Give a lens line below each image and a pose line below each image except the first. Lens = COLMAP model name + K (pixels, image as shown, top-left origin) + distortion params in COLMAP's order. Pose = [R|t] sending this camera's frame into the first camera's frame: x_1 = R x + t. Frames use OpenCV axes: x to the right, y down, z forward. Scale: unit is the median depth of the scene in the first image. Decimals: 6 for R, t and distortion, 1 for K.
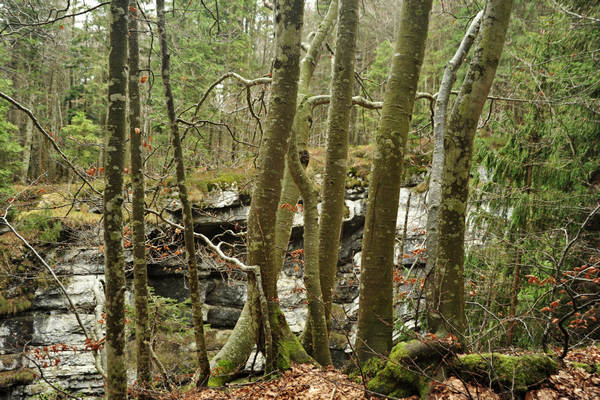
lens RADIAL K [[604.5, 0, 298.6], [0, 604.5, 211.1], [0, 0, 1]] dist [-0.108746, 0.293728]
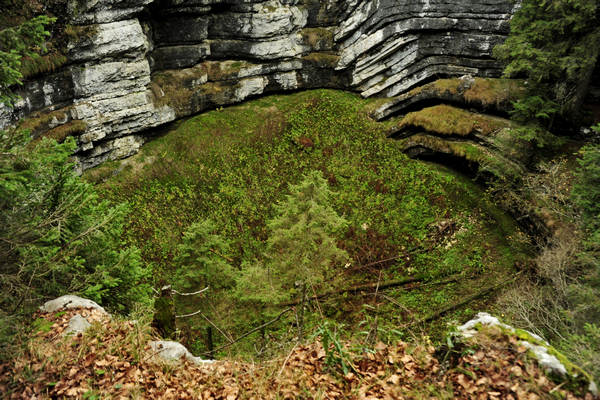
lens RADIAL K [[482.5, 0, 300.1], [0, 482.5, 208.7], [0, 0, 1]] dist [-0.181772, 0.149807]
pose [[0.975320, -0.150093, 0.161937, -0.270444], [0.049908, 0.864299, 0.500497, 0.009577], [-0.215083, -0.480062, 0.850458, 0.176201]]
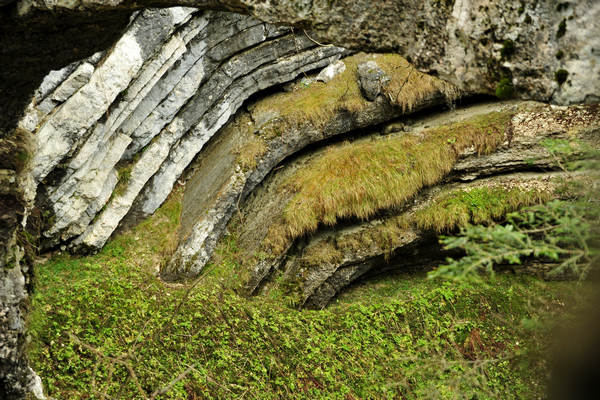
lens RADIAL K [[1063.2, 0, 291.4], [0, 1063.2, 202.1], [0, 0, 1]] dist [0.380270, 0.156277]
pose [[0.175454, -0.438901, 0.881239, -0.689893], [0.143514, 0.896965, 0.418160, -0.016512], [-0.973971, 0.053102, 0.220364, 1.076944]]
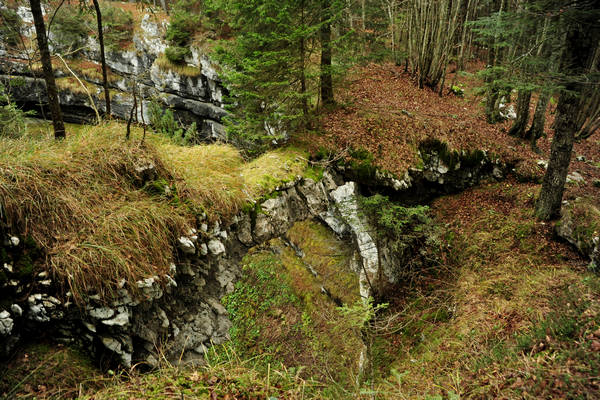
lens RADIAL K [[485.9, 0, 300.9], [0, 485.9, 206.7], [0, 0, 1]] dist [-0.182500, 0.154729]
pose [[-0.994065, -0.054100, -0.094381, -0.502636], [-0.093237, 0.870673, 0.482945, -0.101329], [0.056047, 0.488878, -0.870550, 1.327659]]
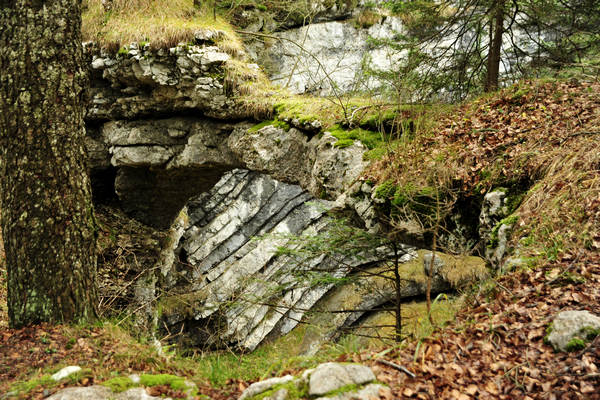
lens RADIAL K [[722.2, 0, 300.7], [0, 722.2, 210.6], [0, 0, 1]] dist [-0.011551, 0.428679]
pose [[0.354257, -0.232306, 0.905834, -0.773836], [0.099508, 0.972518, 0.210491, -0.011144], [-0.929839, 0.015570, 0.367638, 0.996489]]
